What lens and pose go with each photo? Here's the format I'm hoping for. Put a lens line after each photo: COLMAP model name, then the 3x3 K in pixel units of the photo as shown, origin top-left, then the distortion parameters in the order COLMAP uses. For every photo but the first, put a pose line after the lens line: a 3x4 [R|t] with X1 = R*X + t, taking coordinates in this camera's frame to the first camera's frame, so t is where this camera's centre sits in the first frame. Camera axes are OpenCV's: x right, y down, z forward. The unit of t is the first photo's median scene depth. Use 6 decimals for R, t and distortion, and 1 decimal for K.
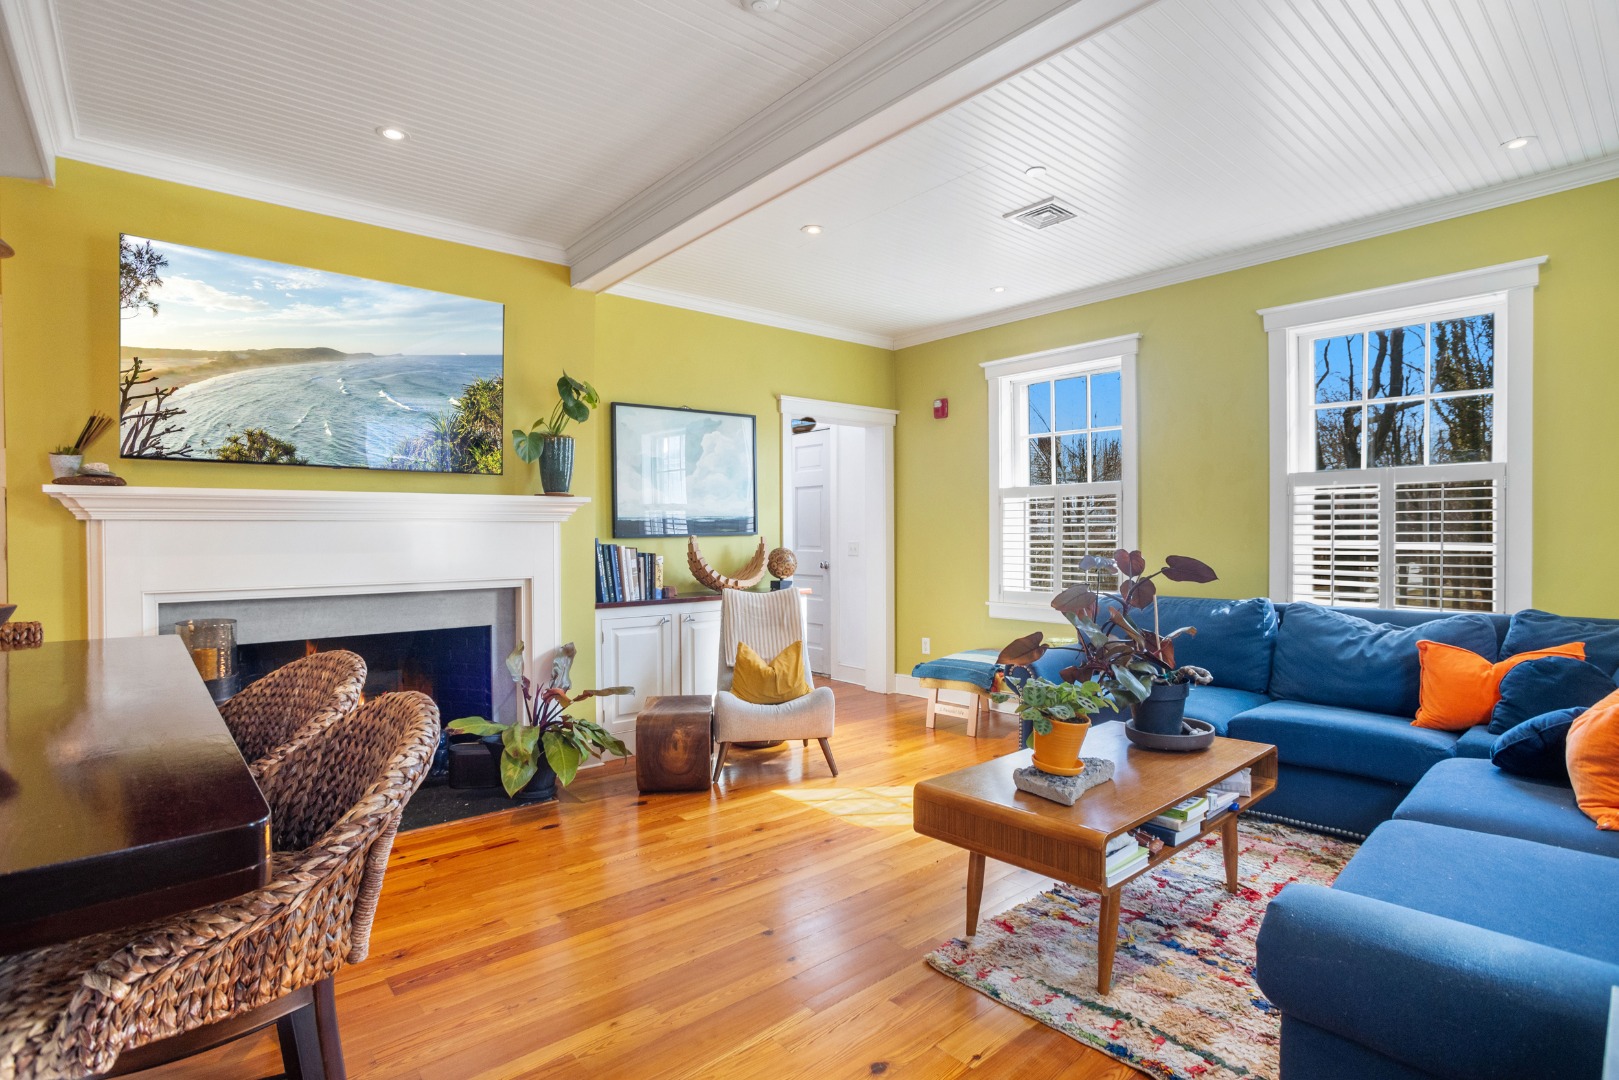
lens RADIAL K [[796.4, 0, 812.7], [0, 796.4, 547.0], [0, 0, 1]] dist [-0.078928, 0.037871]
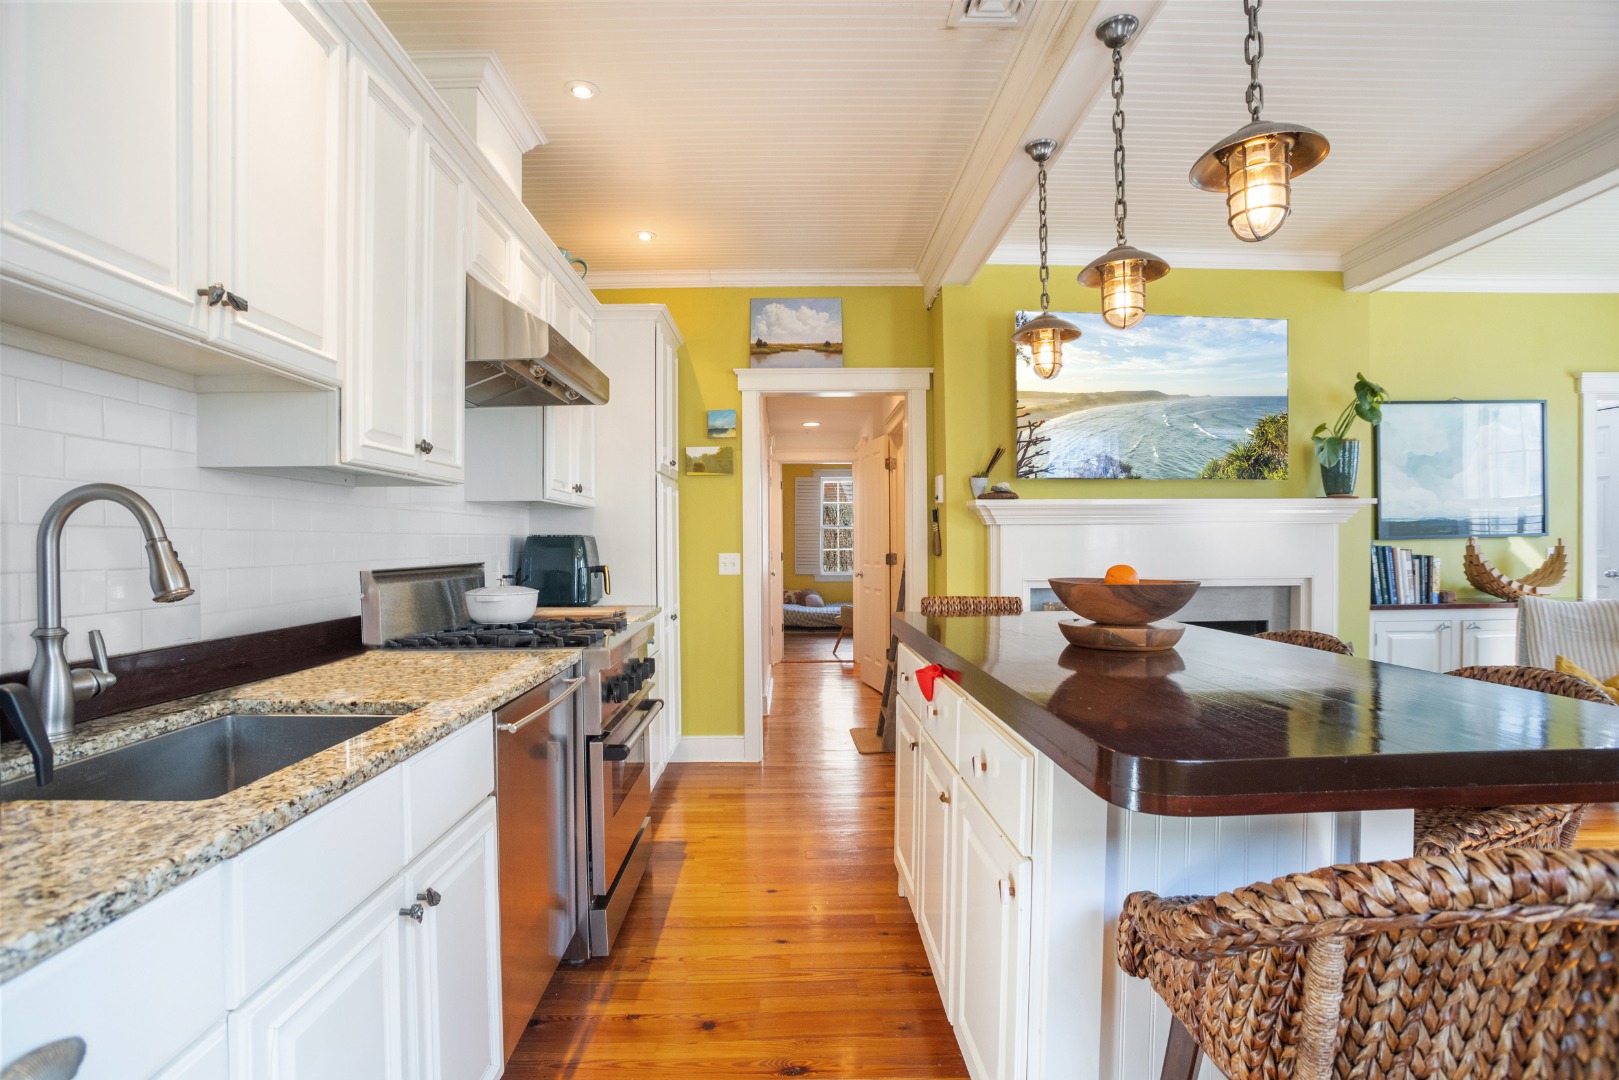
lens RADIAL K [[796.4, 0, 812.7], [0, 796.4, 547.0], [0, 0, 1]] dist [-0.078928, 0.037871]
pose [[0.781926, 0.007078, -0.623332, -0.215258], [-0.008520, 0.999963, 0.000667, 0.003642], [0.623314, 0.004789, 0.781957, -0.197538]]
